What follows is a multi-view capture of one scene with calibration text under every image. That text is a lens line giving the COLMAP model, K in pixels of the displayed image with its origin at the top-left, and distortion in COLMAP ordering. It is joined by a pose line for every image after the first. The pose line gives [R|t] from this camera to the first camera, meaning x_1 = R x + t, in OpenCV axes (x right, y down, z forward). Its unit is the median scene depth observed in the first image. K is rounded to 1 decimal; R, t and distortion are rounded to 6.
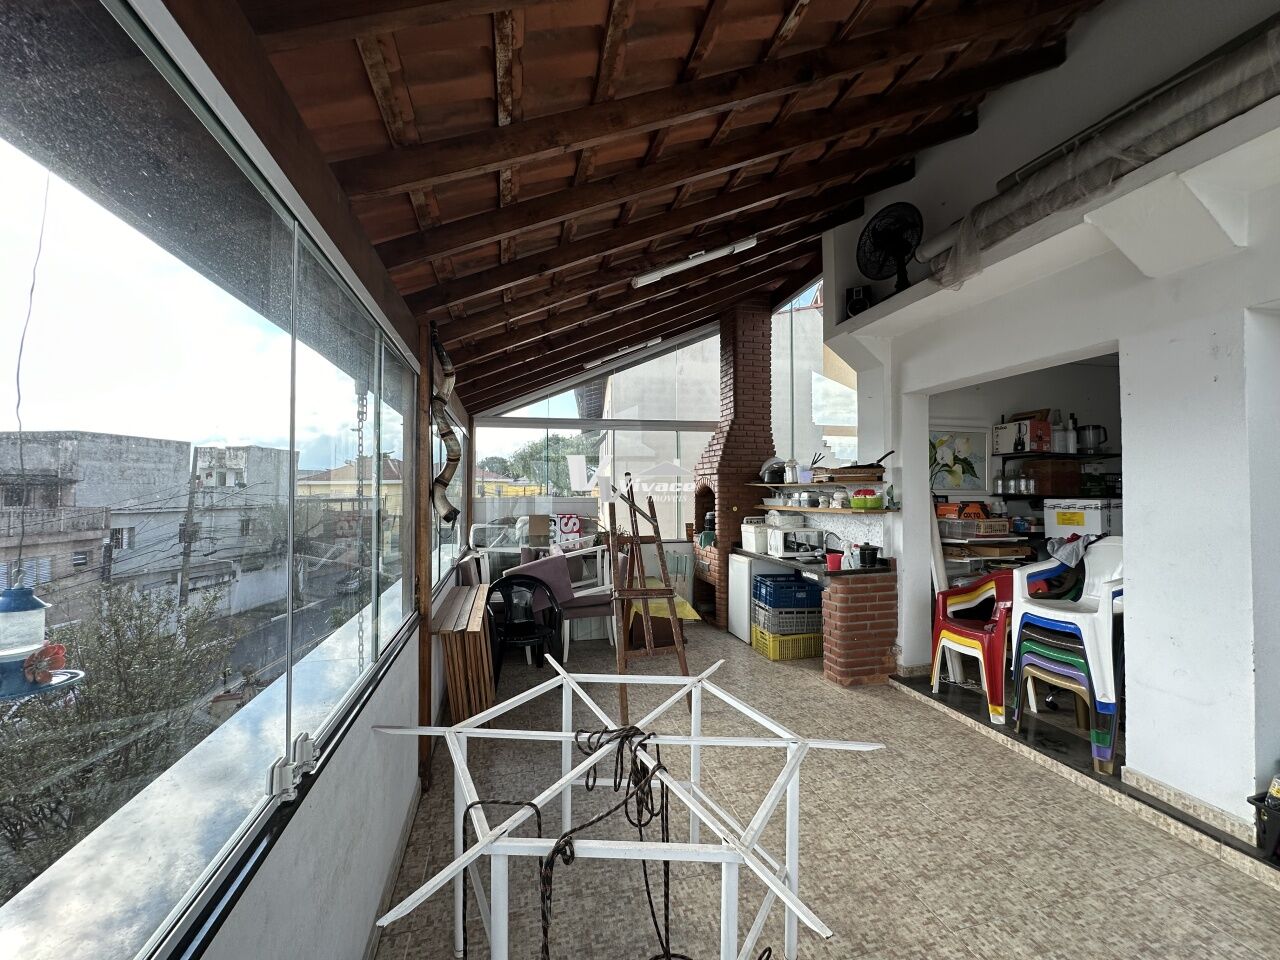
lens RADIAL K [[513.6, 0, 640.0], [0, 513.6, 480.0], [0, 0, 1]] dist [-0.002700, 0.000437]
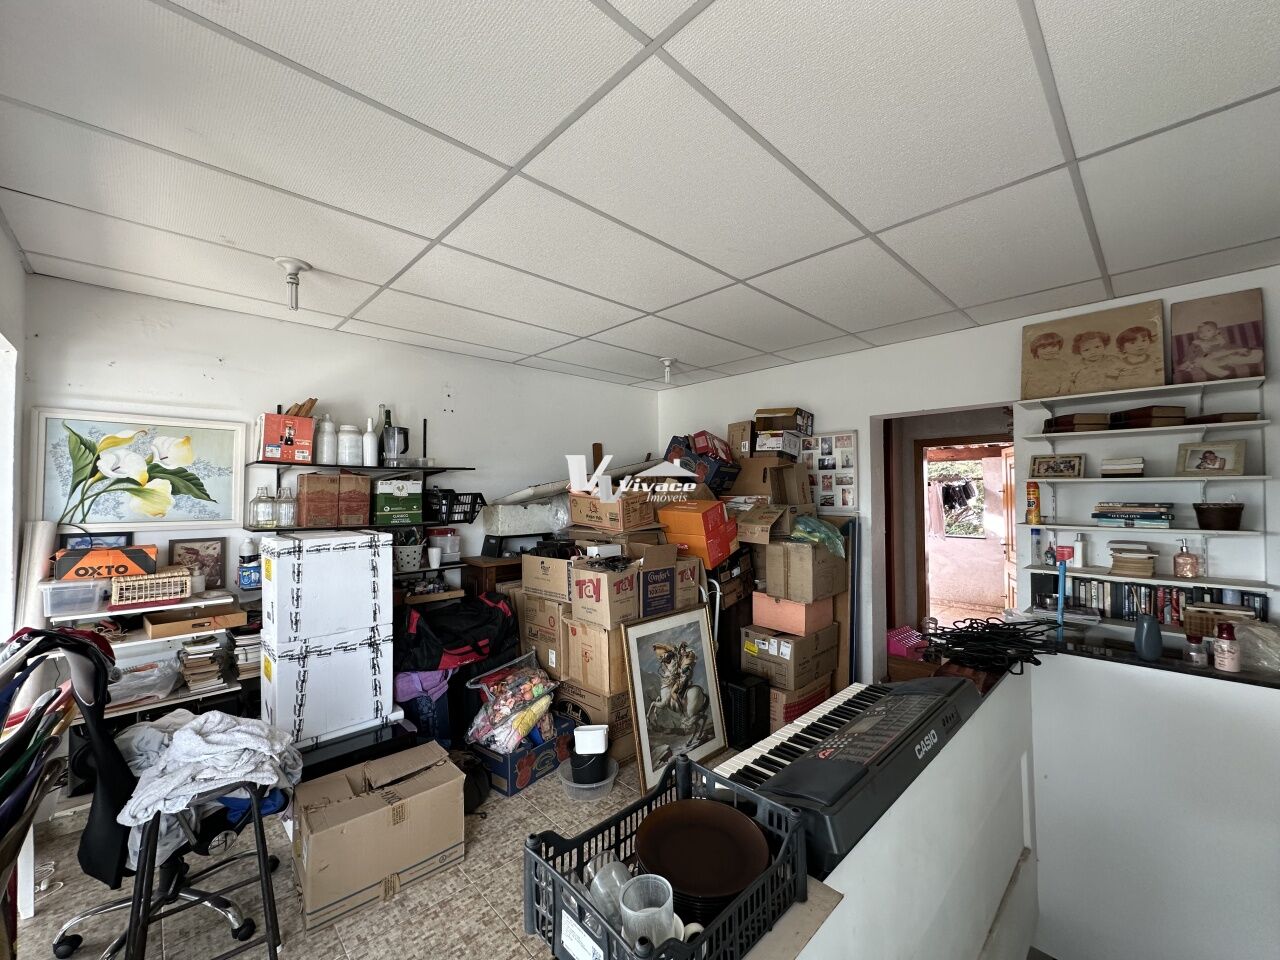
lens RADIAL K [[513.6, 0, 640.0], [0, 513.6, 480.0], [0, 0, 1]] dist [-0.002700, 0.000437]
pose [[0.865650, 0.009330, 0.500562, 0.965438], [-0.008019, 0.999956, -0.004770, -0.037259], [-0.500585, 0.000115, 0.865687, 0.236983]]
